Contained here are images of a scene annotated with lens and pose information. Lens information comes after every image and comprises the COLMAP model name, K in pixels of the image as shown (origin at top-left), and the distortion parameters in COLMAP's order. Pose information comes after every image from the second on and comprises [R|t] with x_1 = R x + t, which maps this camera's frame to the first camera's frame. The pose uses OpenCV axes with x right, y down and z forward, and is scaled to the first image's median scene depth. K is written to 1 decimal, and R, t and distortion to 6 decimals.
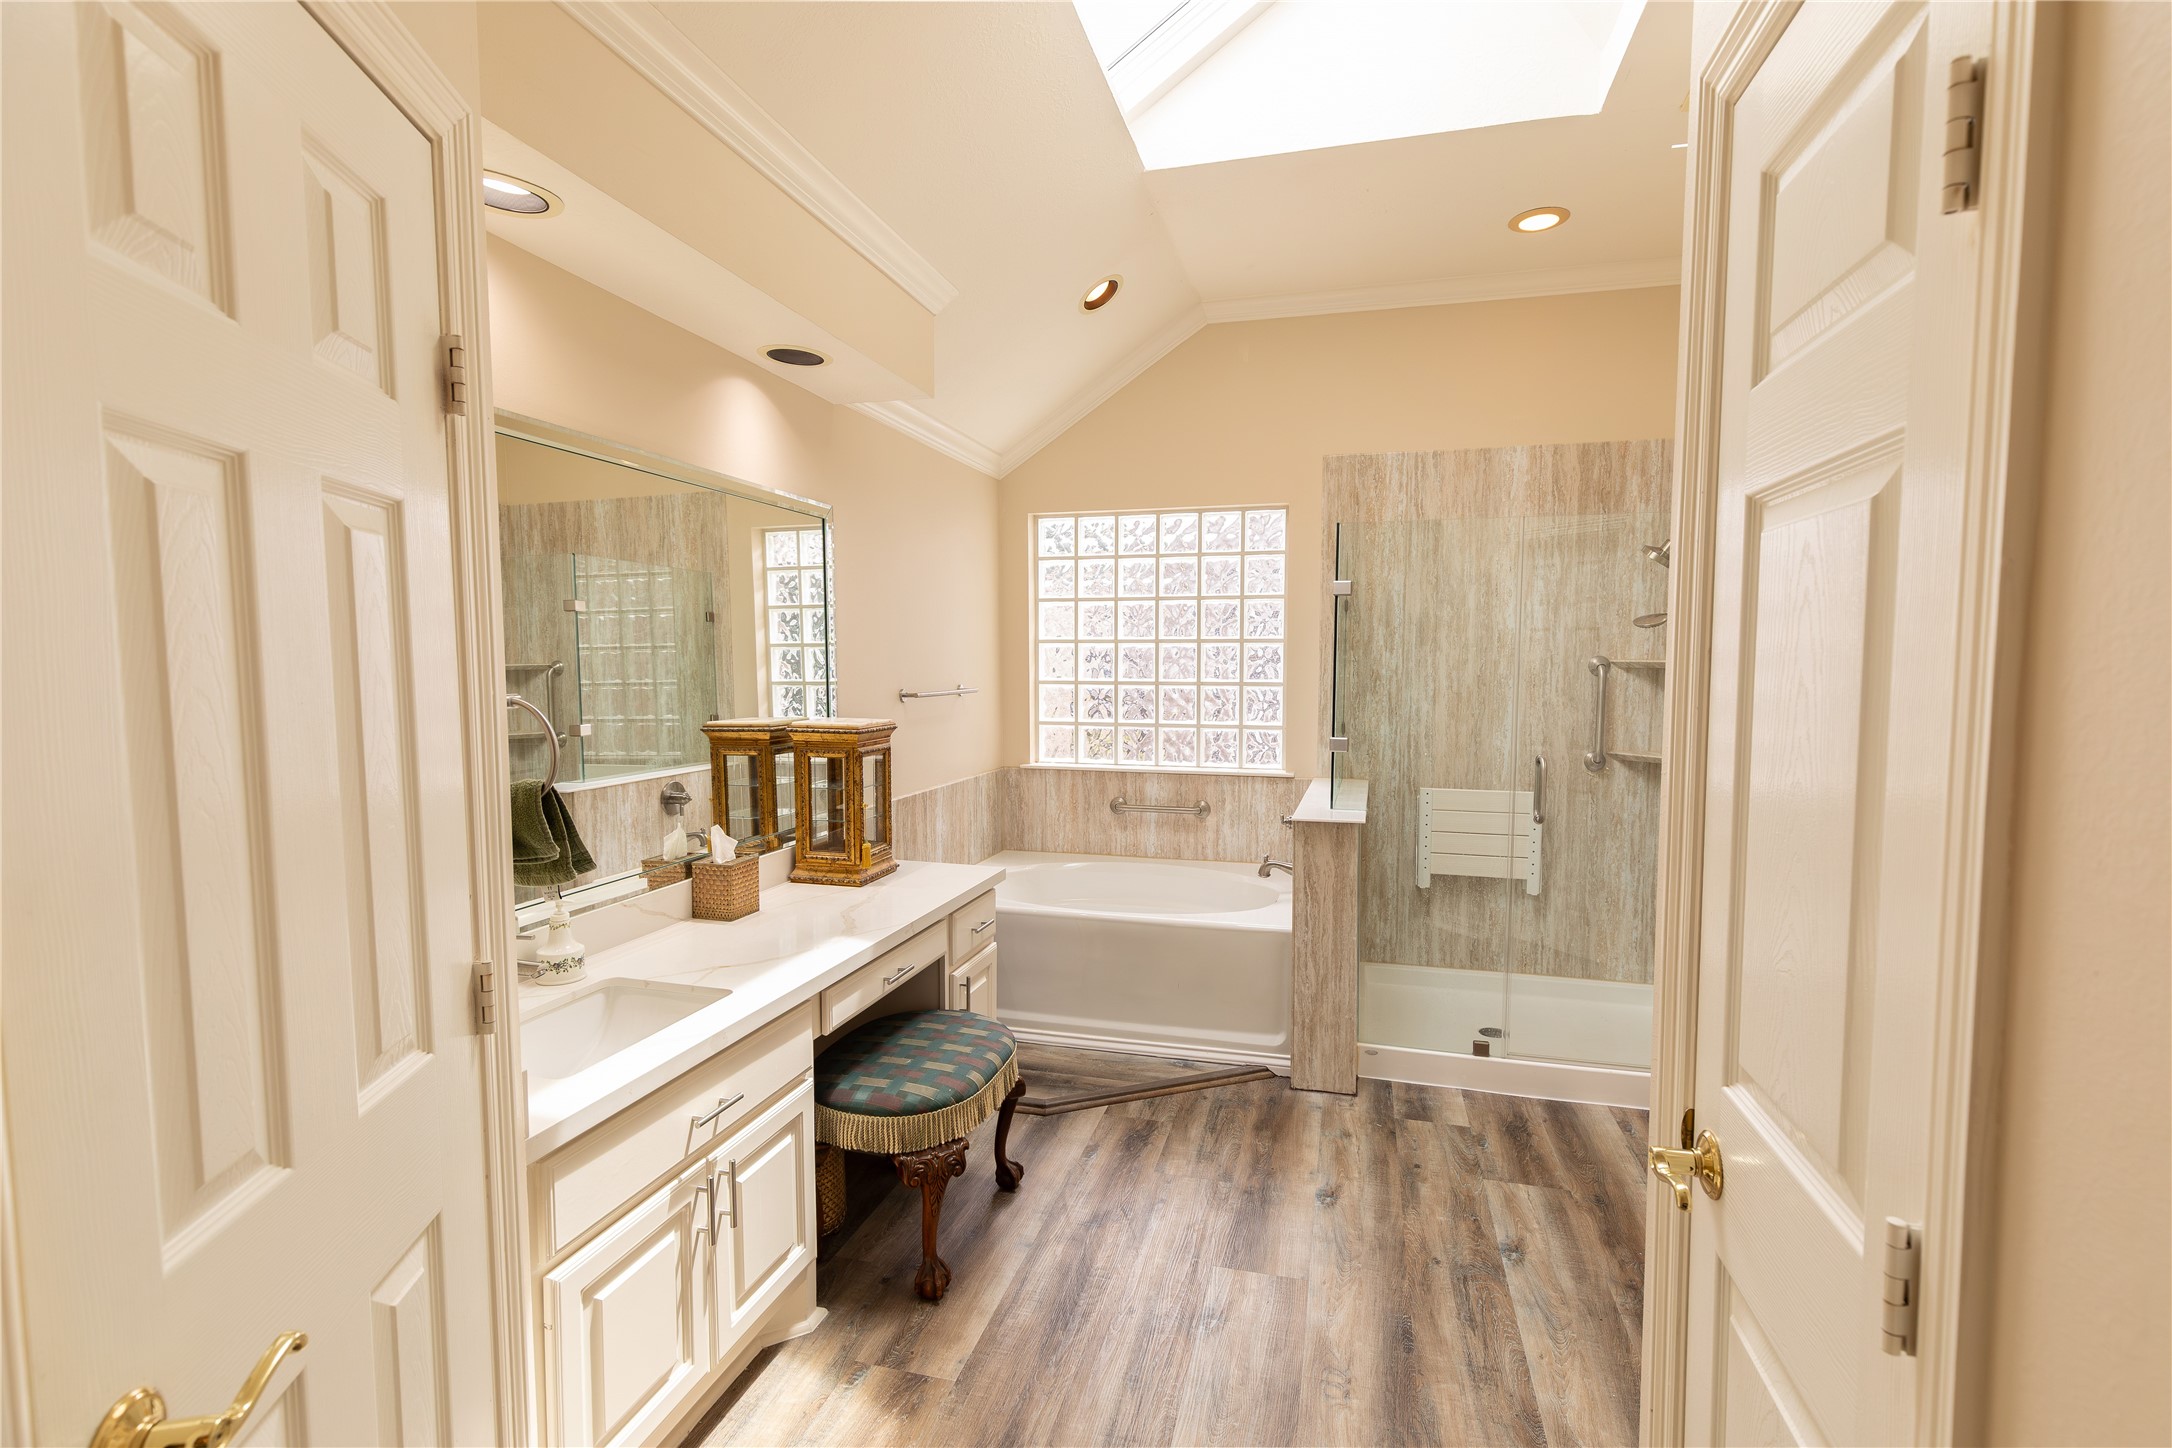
lens RADIAL K [[981.4, 0, 1093.9], [0, 981.4, 727.0], [0, 0, 1]] dist [0.003697, -0.001218]
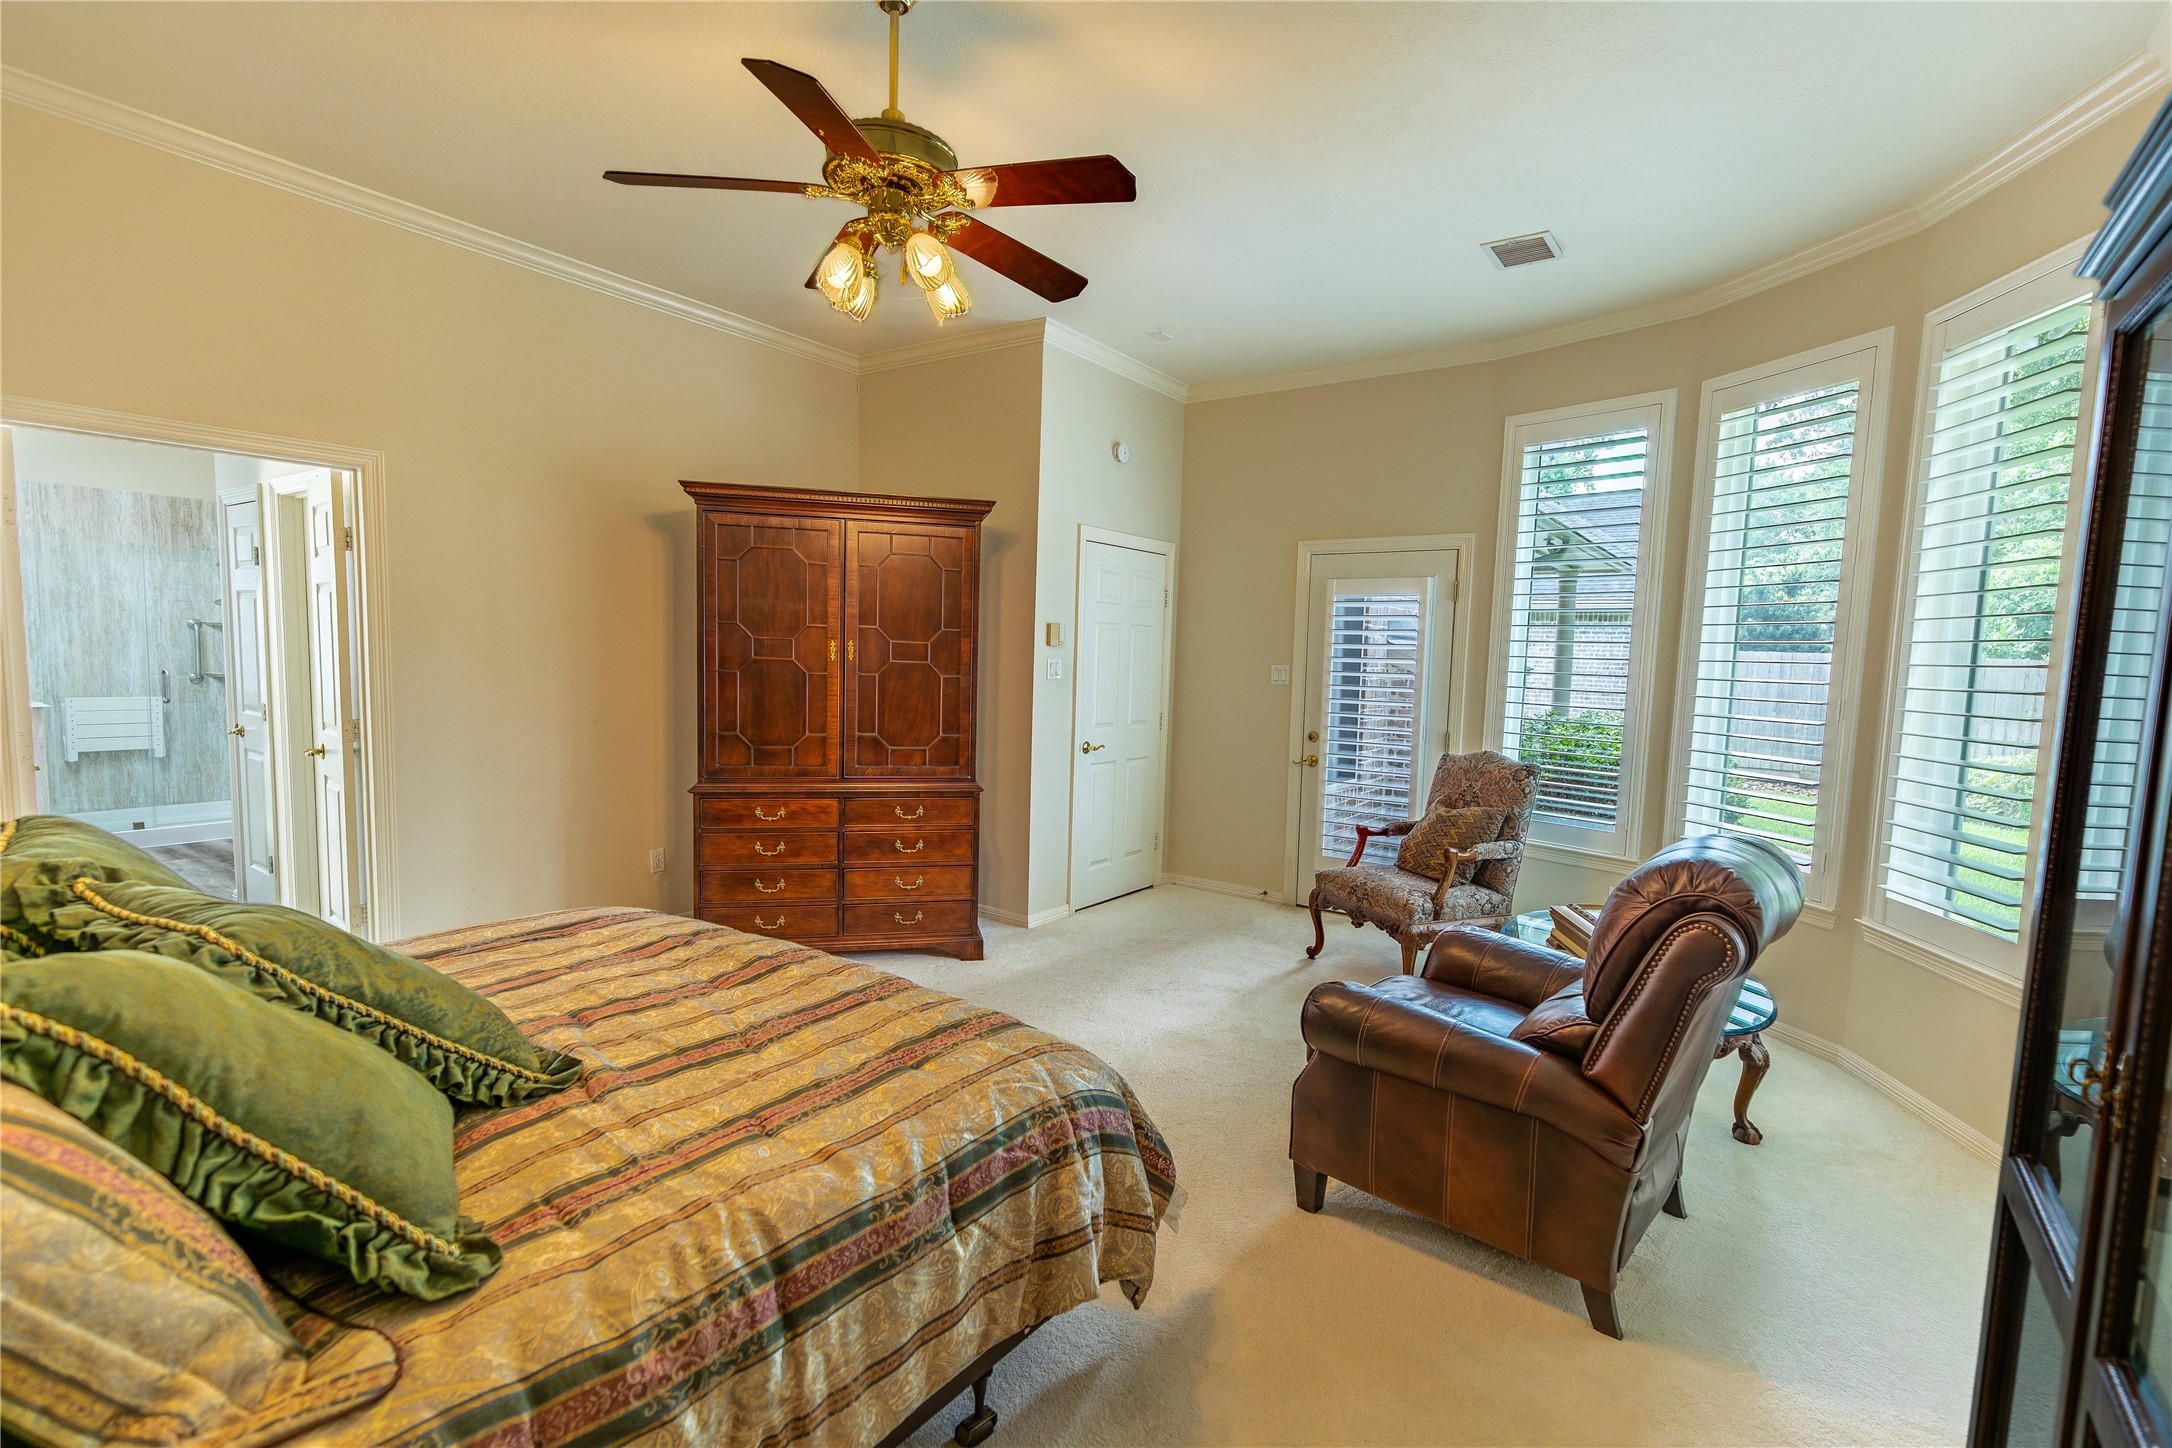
lens RADIAL K [[981.4, 0, 1094.5], [0, 981.4, 730.8], [0, 0, 1]] dist [0.003697, -0.001218]
pose [[0.353994, -0.069944, 0.932629, -0.566186], [0.035086, 0.997491, 0.061491, 0.076236], [-0.934589, 0.010954, 0.355560, -1.121847]]
